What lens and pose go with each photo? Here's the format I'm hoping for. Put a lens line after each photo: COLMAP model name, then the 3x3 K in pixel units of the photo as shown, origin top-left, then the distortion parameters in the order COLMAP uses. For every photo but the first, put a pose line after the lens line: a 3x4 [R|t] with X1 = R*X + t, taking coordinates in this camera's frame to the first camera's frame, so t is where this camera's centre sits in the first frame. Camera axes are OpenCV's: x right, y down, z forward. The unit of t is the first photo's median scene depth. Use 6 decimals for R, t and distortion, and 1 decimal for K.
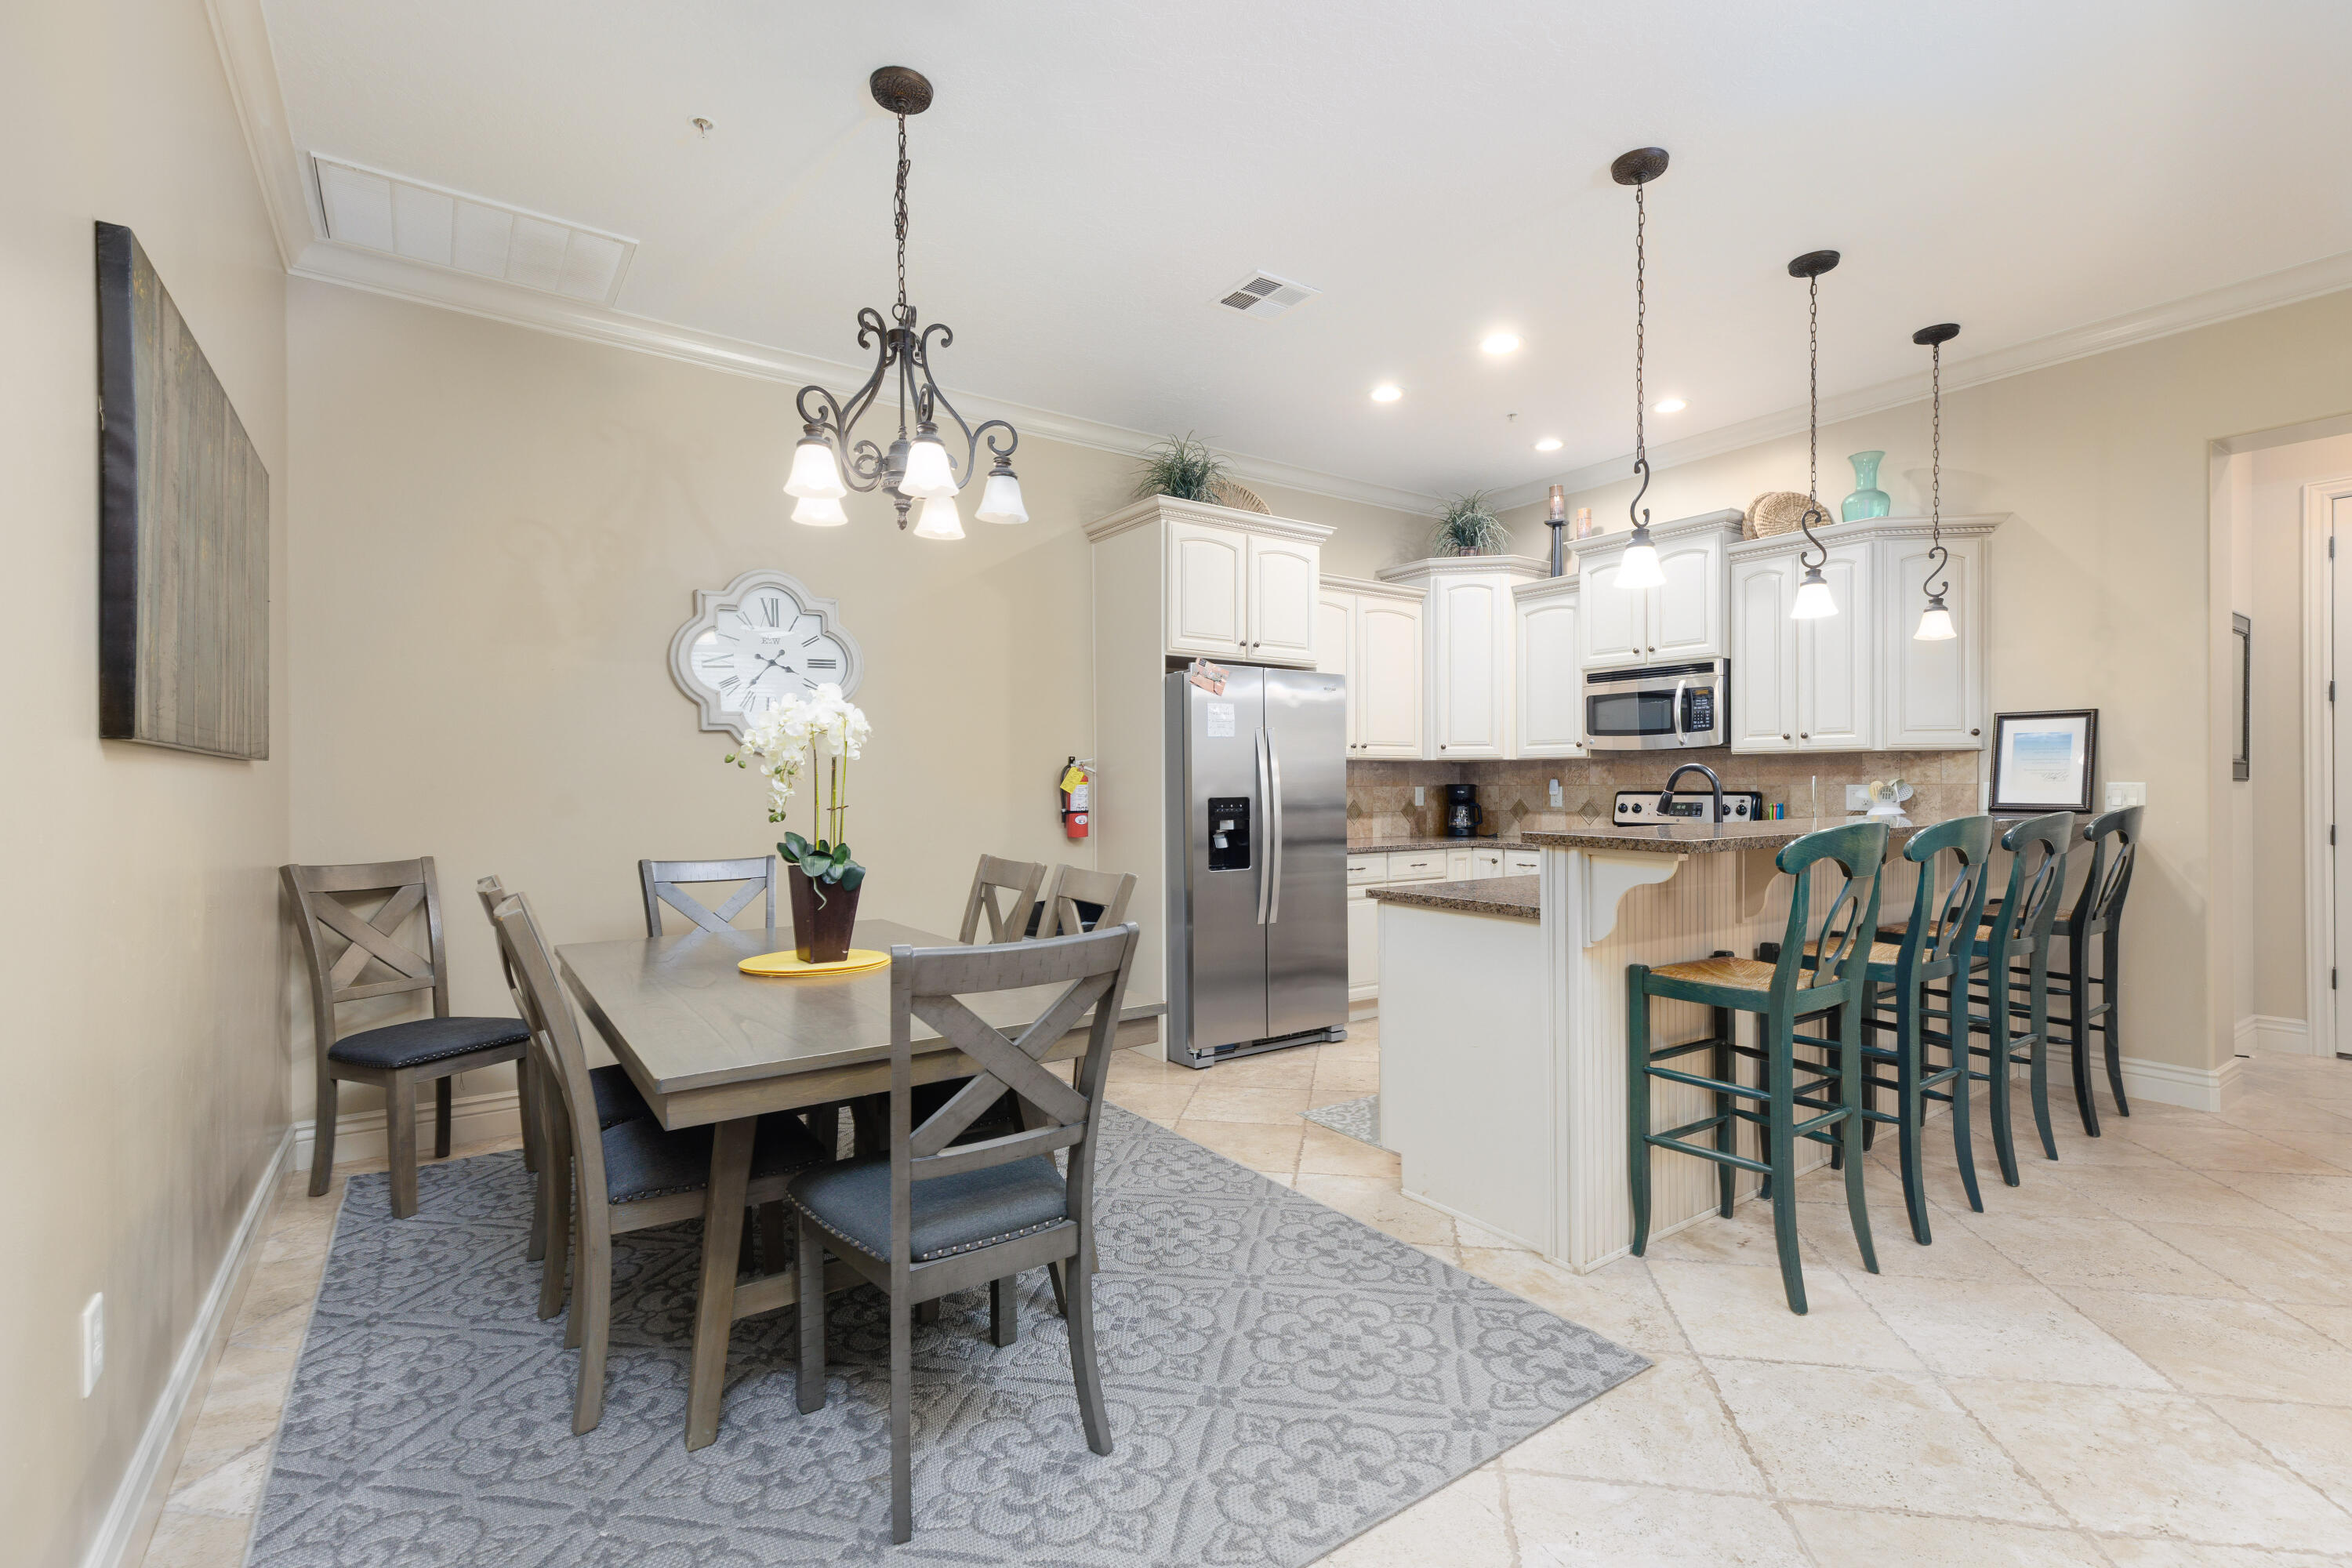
lens RADIAL K [[1048.6, 0, 1191.6], [0, 1048.6, 778.5], [0, 0, 1]] dist [0.002428, 0.000805]
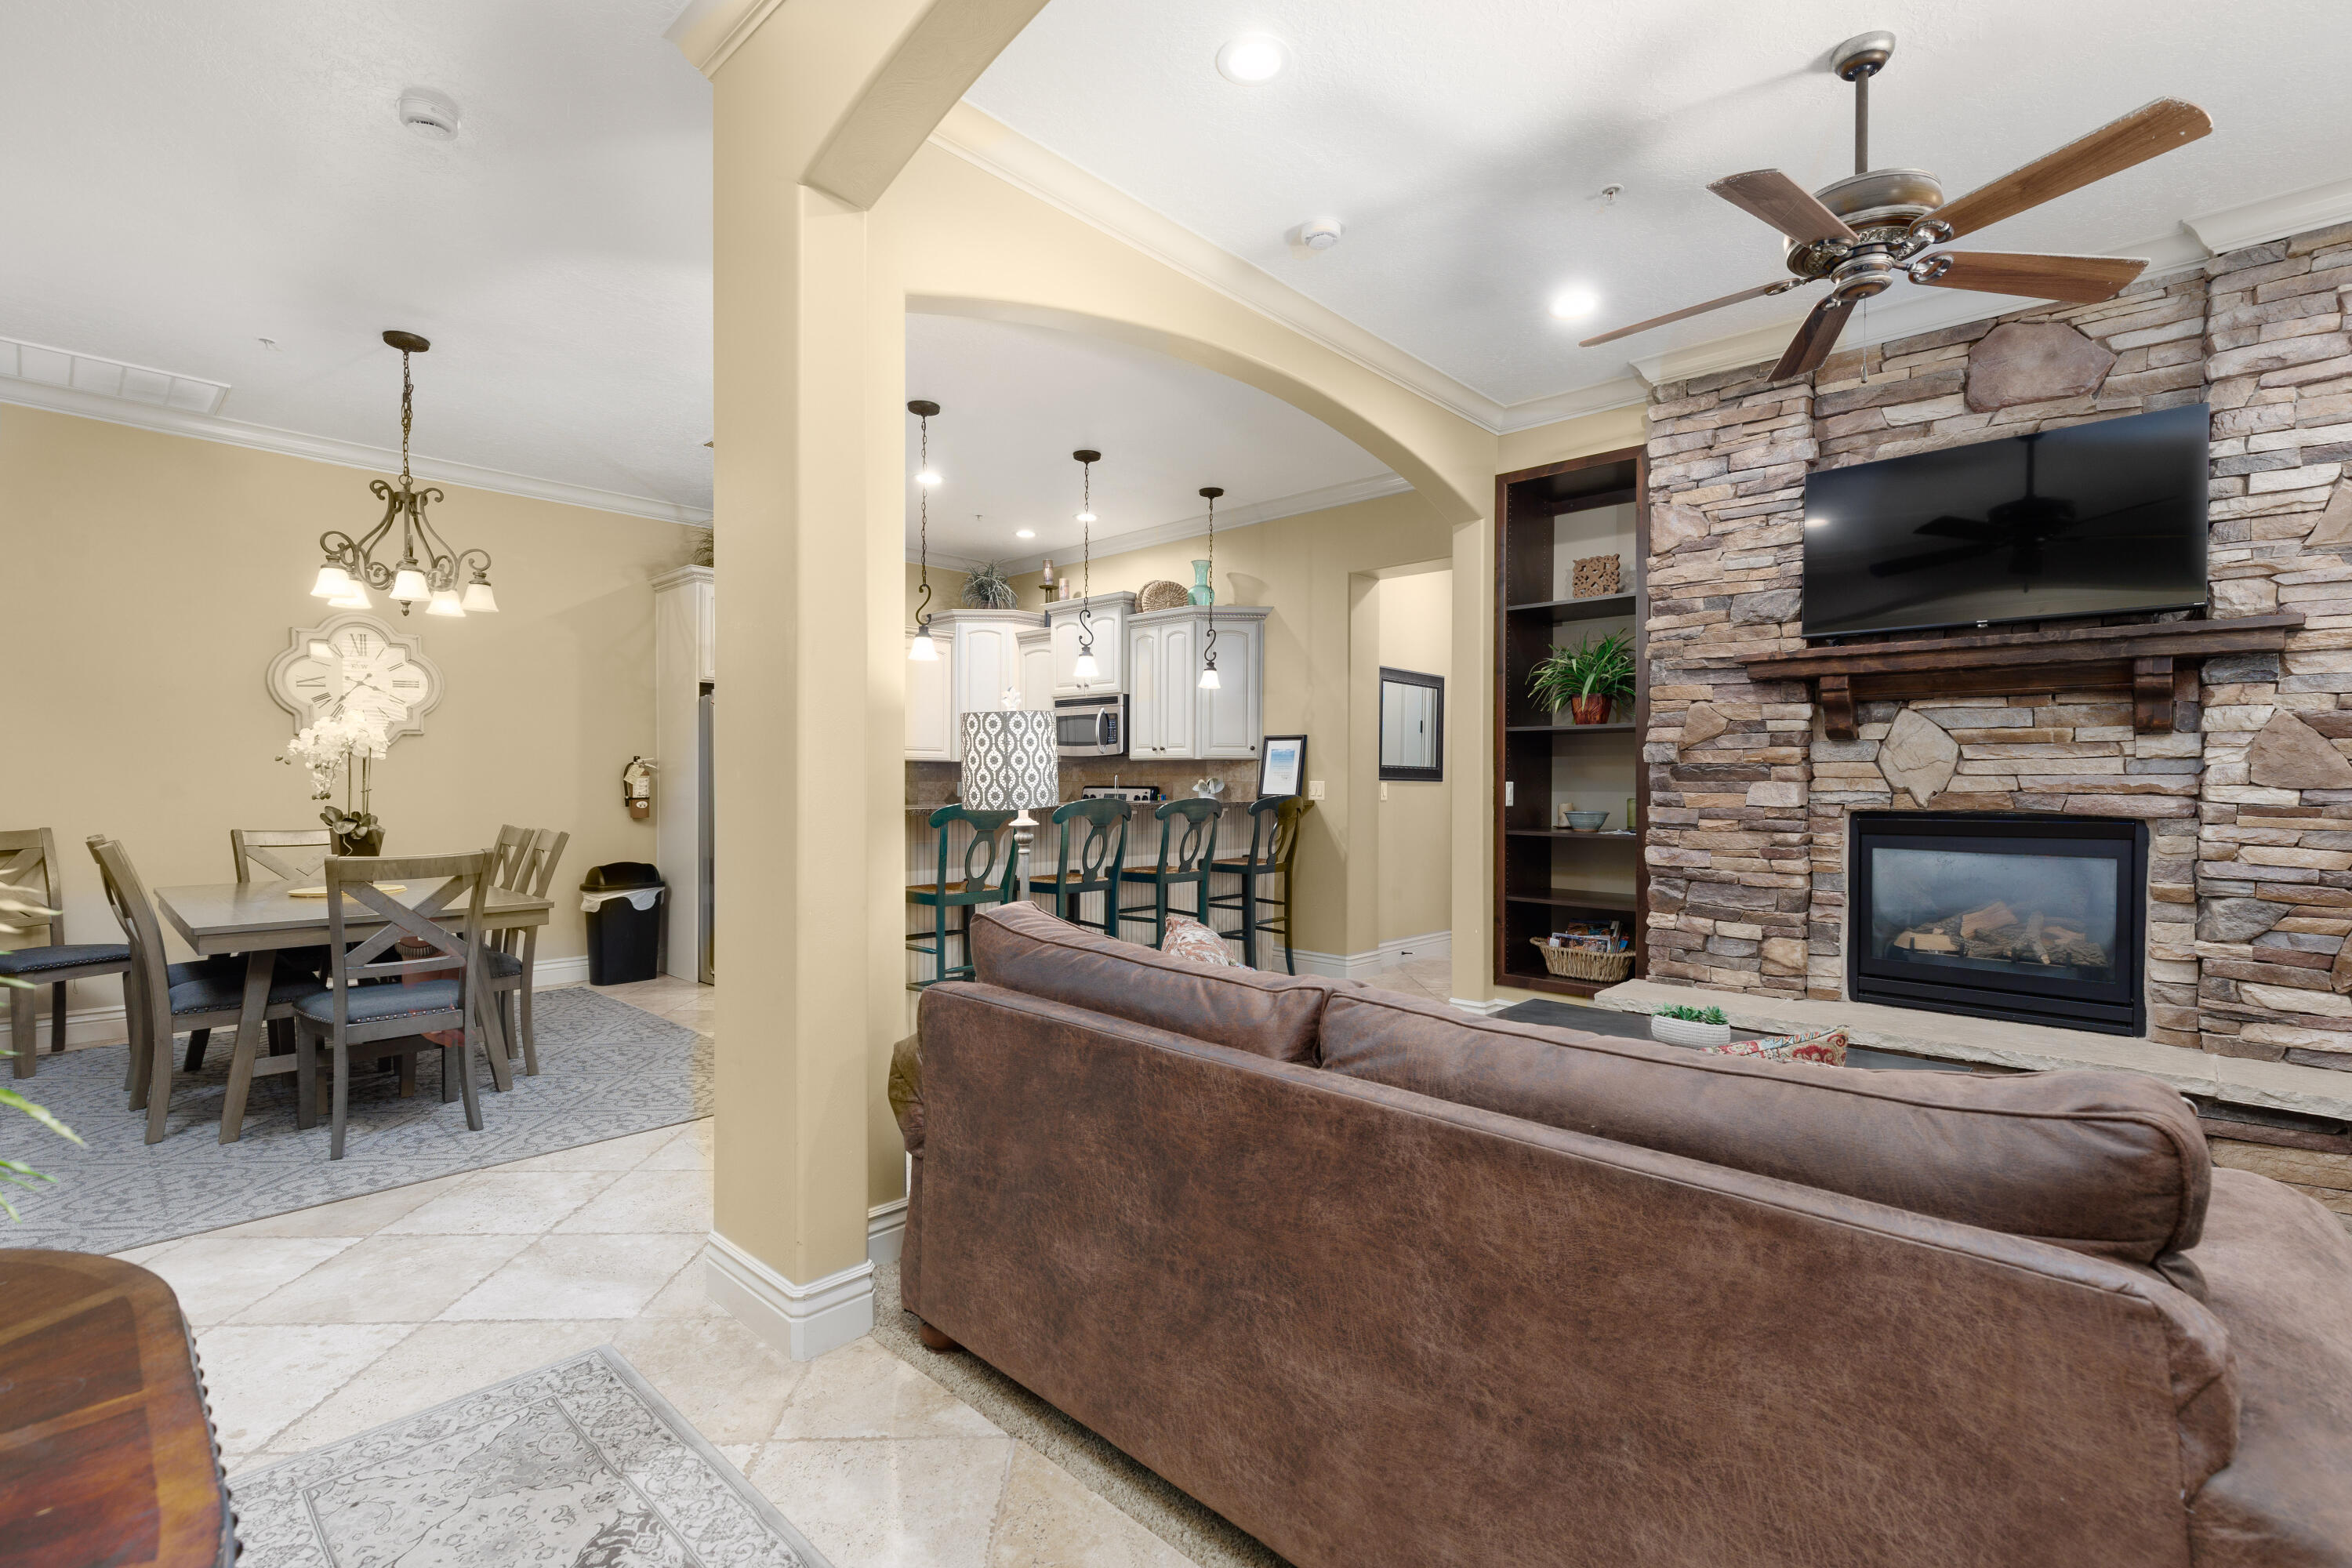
lens RADIAL K [[1048.6, 0, 1189.7], [0, 1048.6, 779.5], [0, 0, 1]] dist [0.002428, 0.000805]
pose [[0.980059, 0.008045, 0.198546, 0.429630], [-0.008925, 0.999954, 0.003536, -0.003687], [-0.198508, -0.005238, 0.980085, -0.597770]]
